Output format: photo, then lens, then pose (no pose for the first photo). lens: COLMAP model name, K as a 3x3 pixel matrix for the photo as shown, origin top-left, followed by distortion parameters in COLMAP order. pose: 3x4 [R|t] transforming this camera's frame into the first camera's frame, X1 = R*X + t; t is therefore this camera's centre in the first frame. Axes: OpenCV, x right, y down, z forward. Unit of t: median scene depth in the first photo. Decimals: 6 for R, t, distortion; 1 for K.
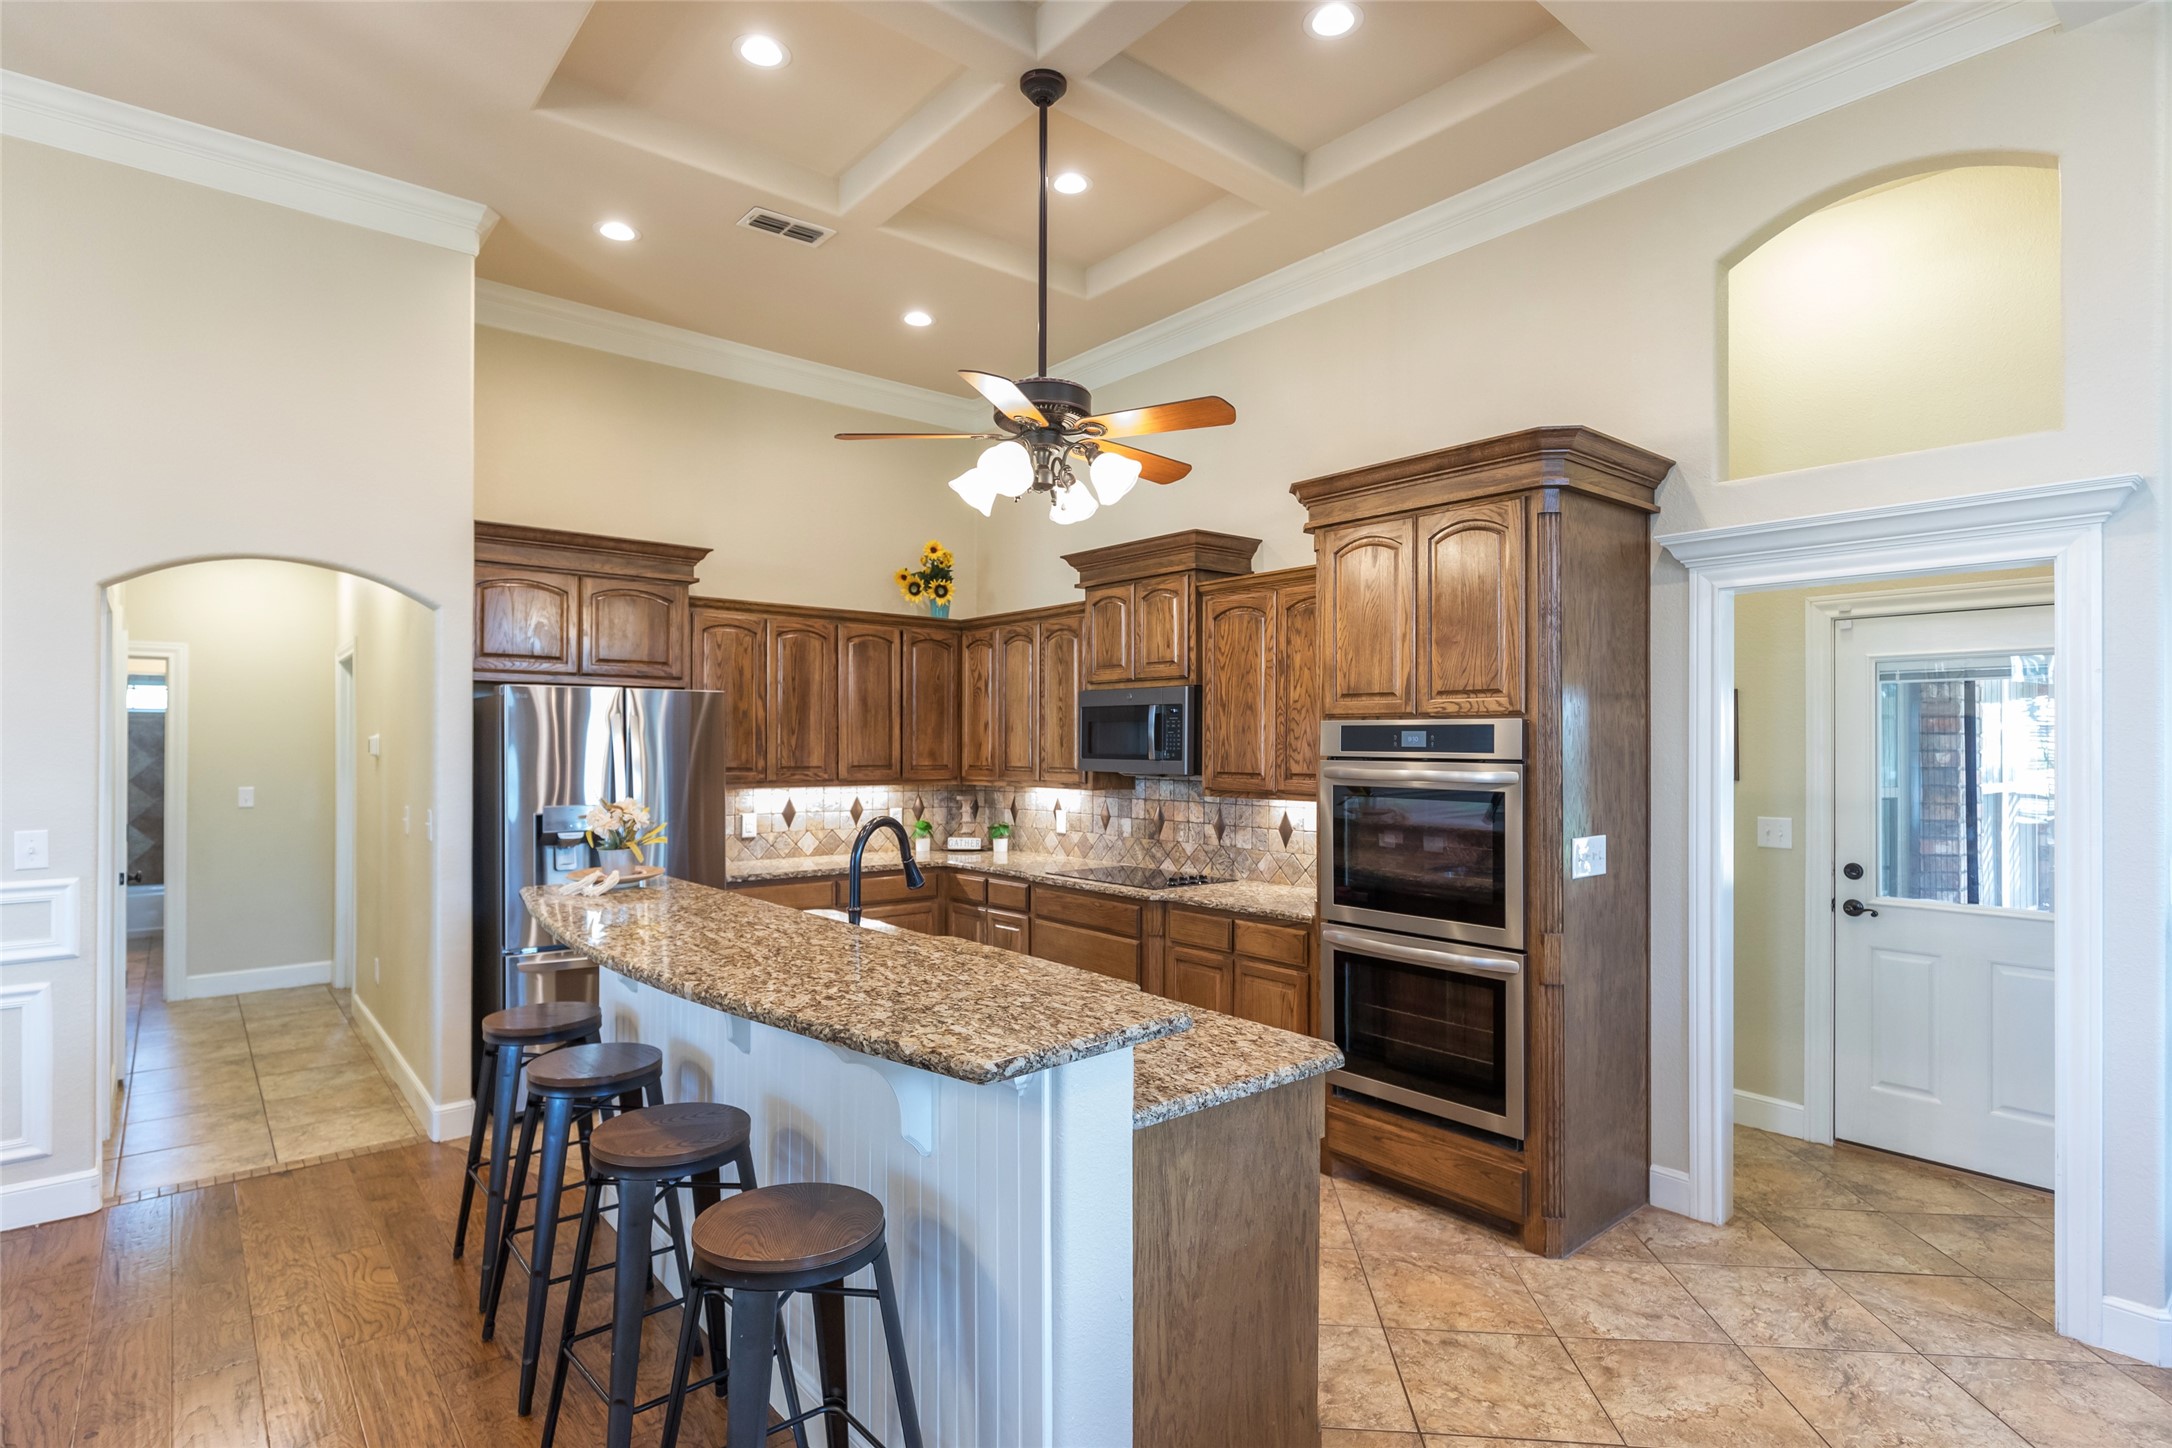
lens RADIAL K [[1081.4, 0, 1067.0], [0, 1081.4, 738.2], [0, 0, 1]] dist [-0.013656, 0.001145]
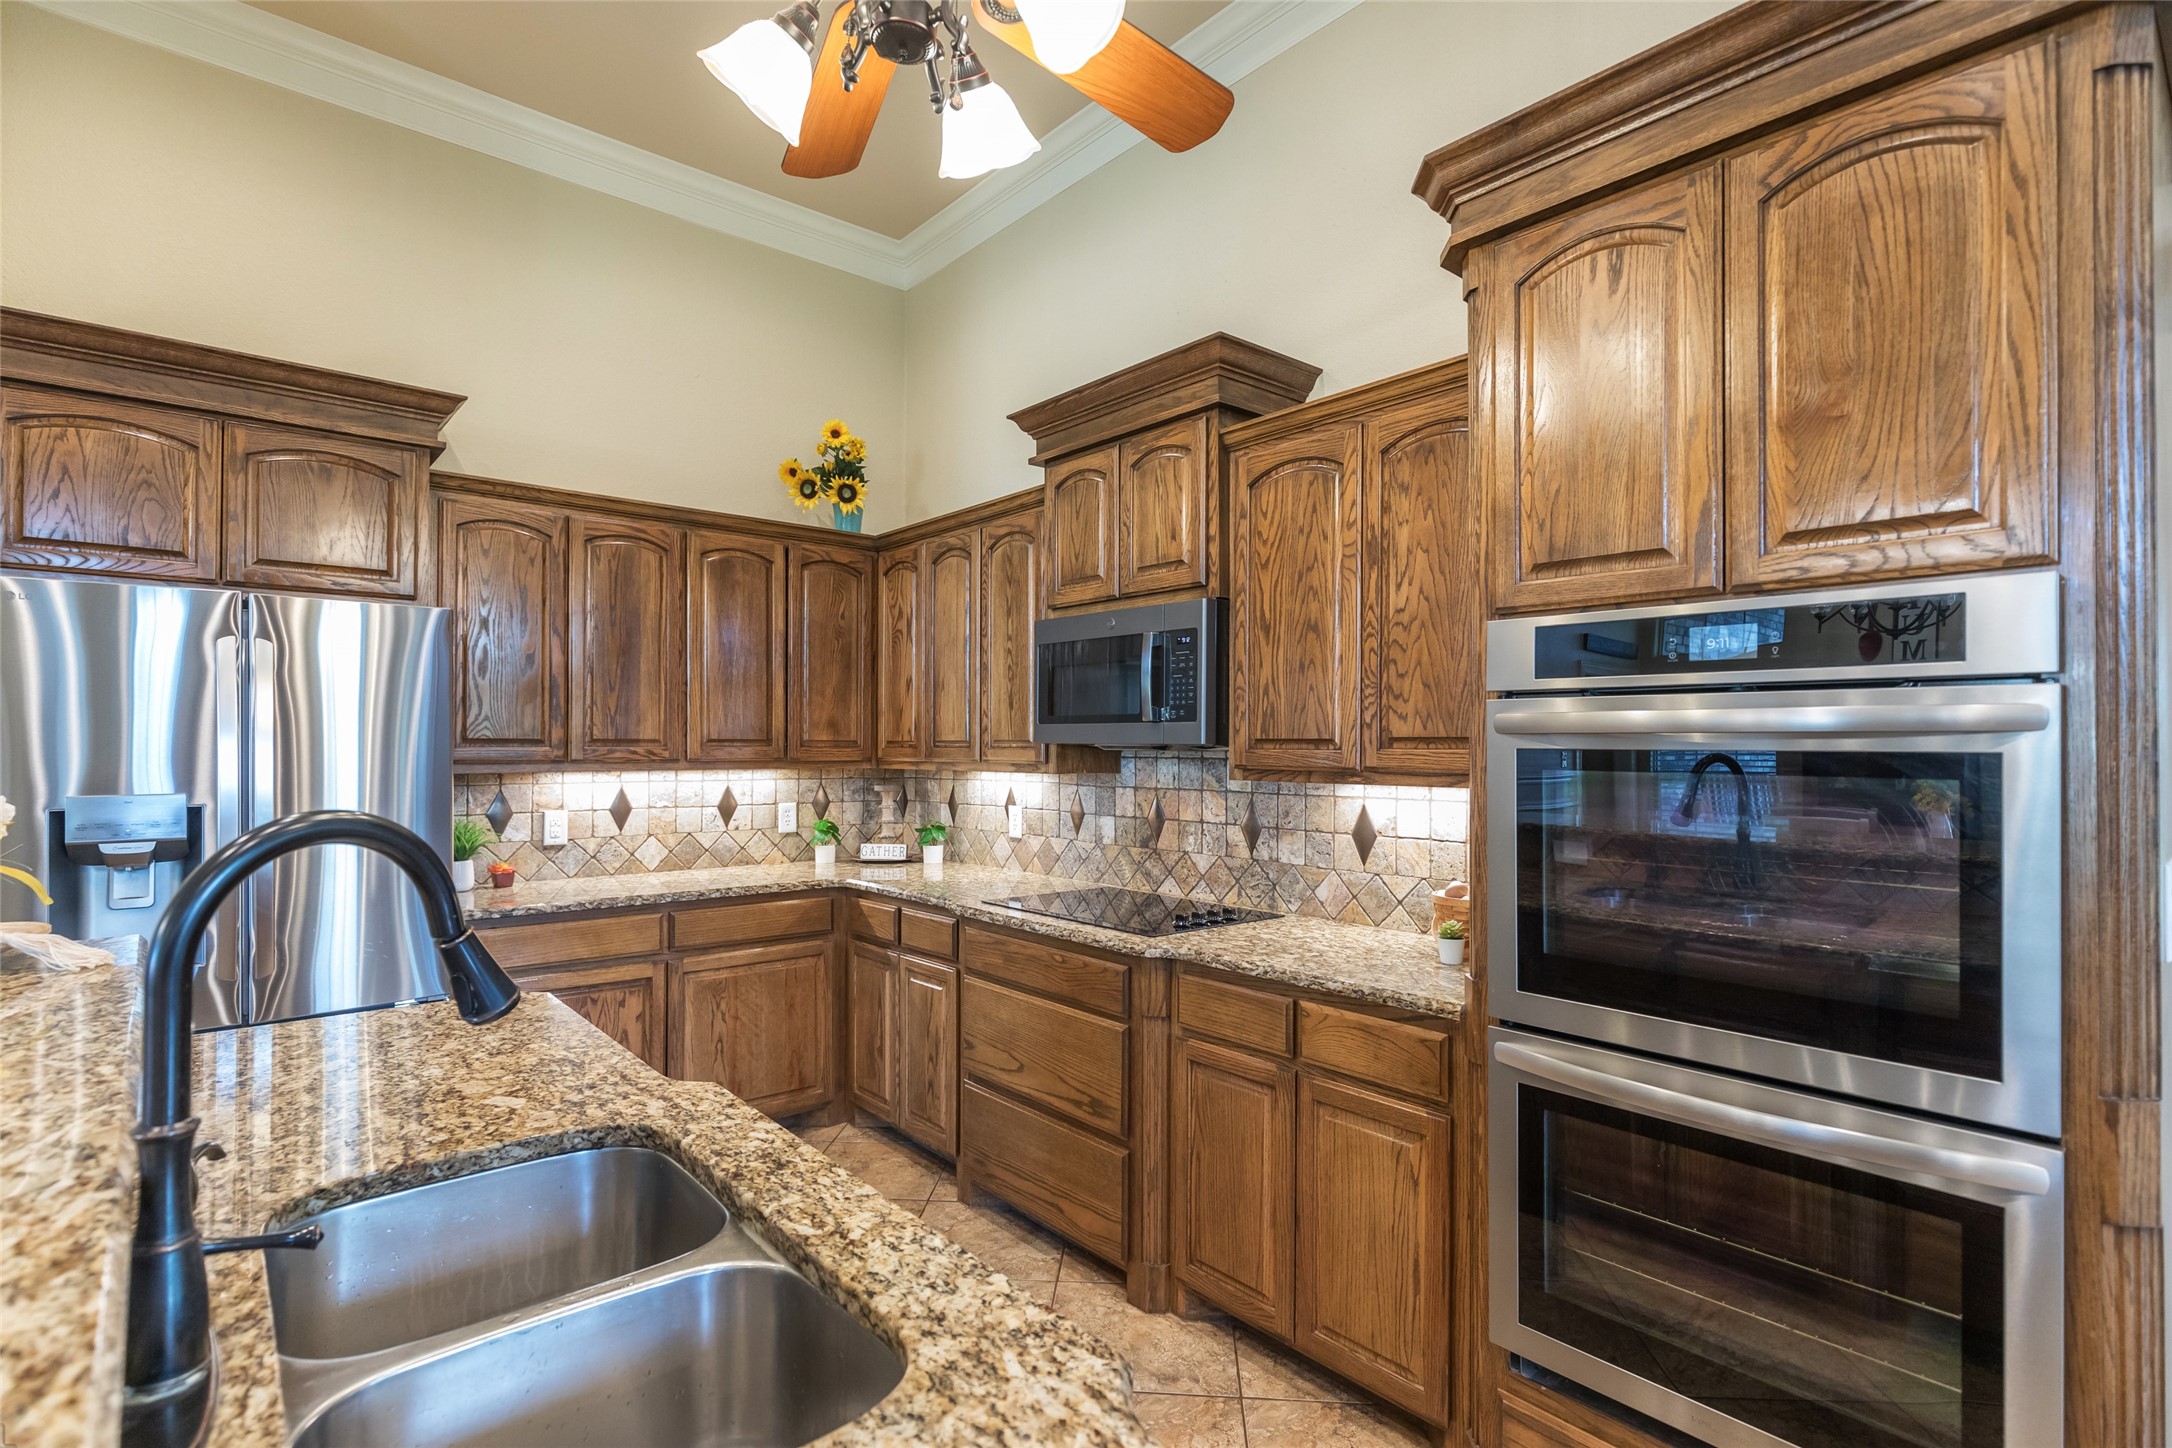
lens RADIAL K [[1048.5, 0, 1069.9], [0, 1048.5, 728.0], [0, 0, 1]] dist [-0.011444, 0.005196]
pose [[0.999959, 0.000924, 0.009034, 0.028486], [-0.000828, 0.999944, -0.010539, 0.029422], [-0.009043, 0.010531, 0.999904, 0.394158]]
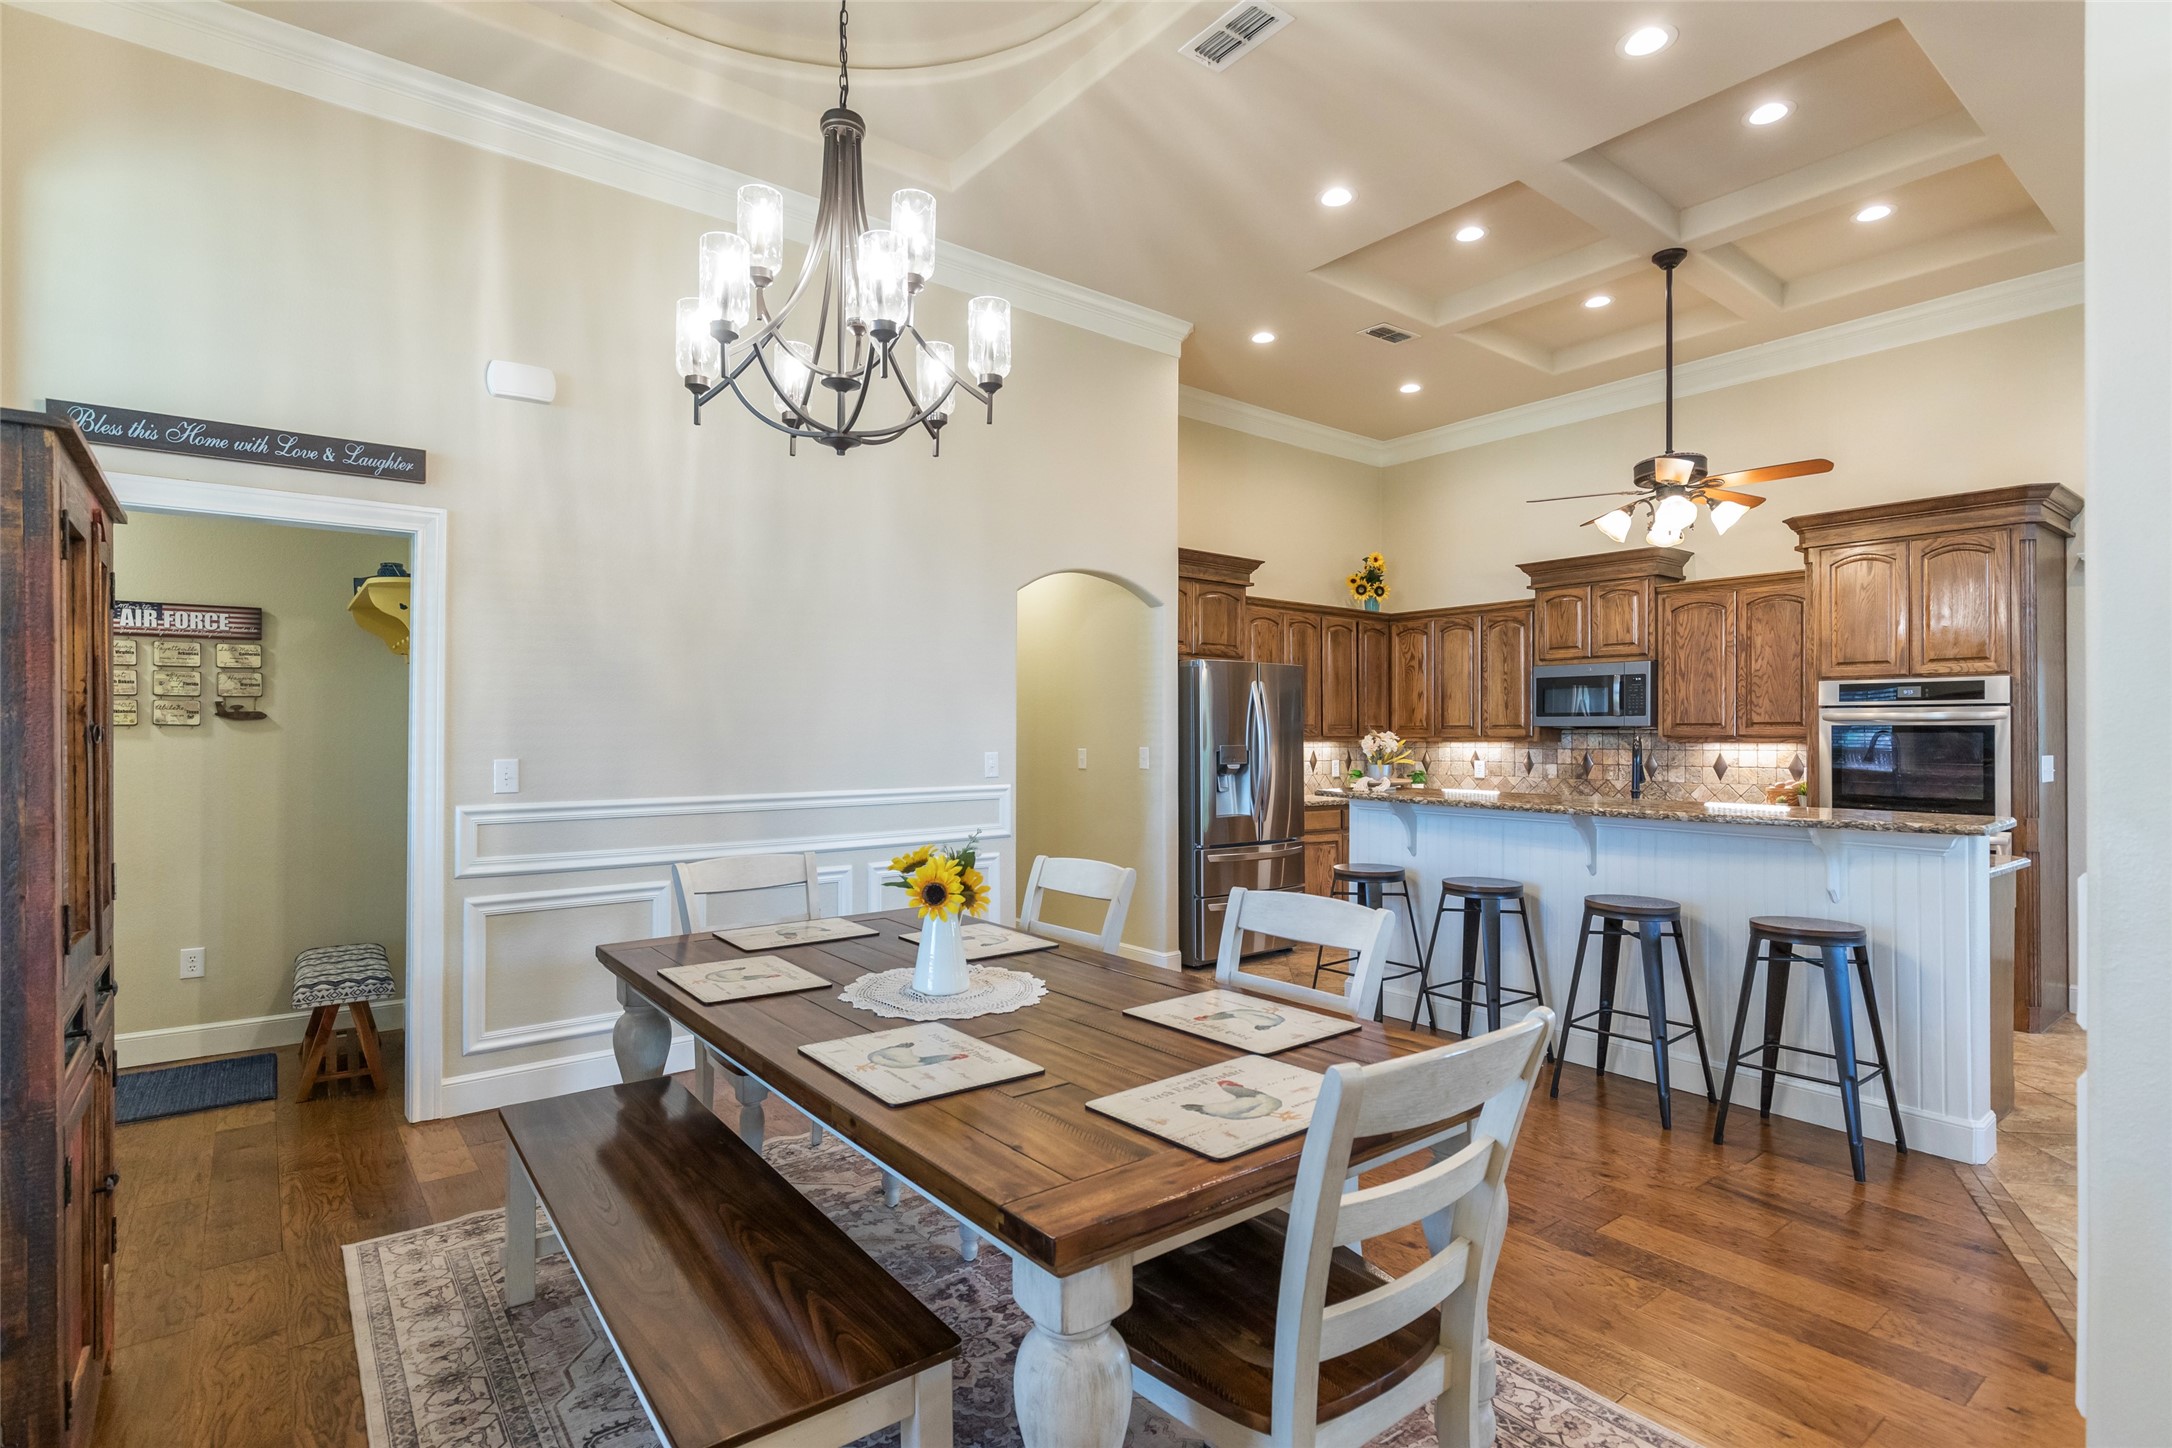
lens RADIAL K [[1048.5, 0, 1072.5], [0, 1048.5, 728.8], [0, 0, 1]] dist [-0.011444, 0.005196]
pose [[0.999154, -0.000302, -0.041120, -0.537895], [0.000225, 0.999998, -0.001880, 0.037941], [0.041120, 0.001869, 0.999152, -0.332991]]
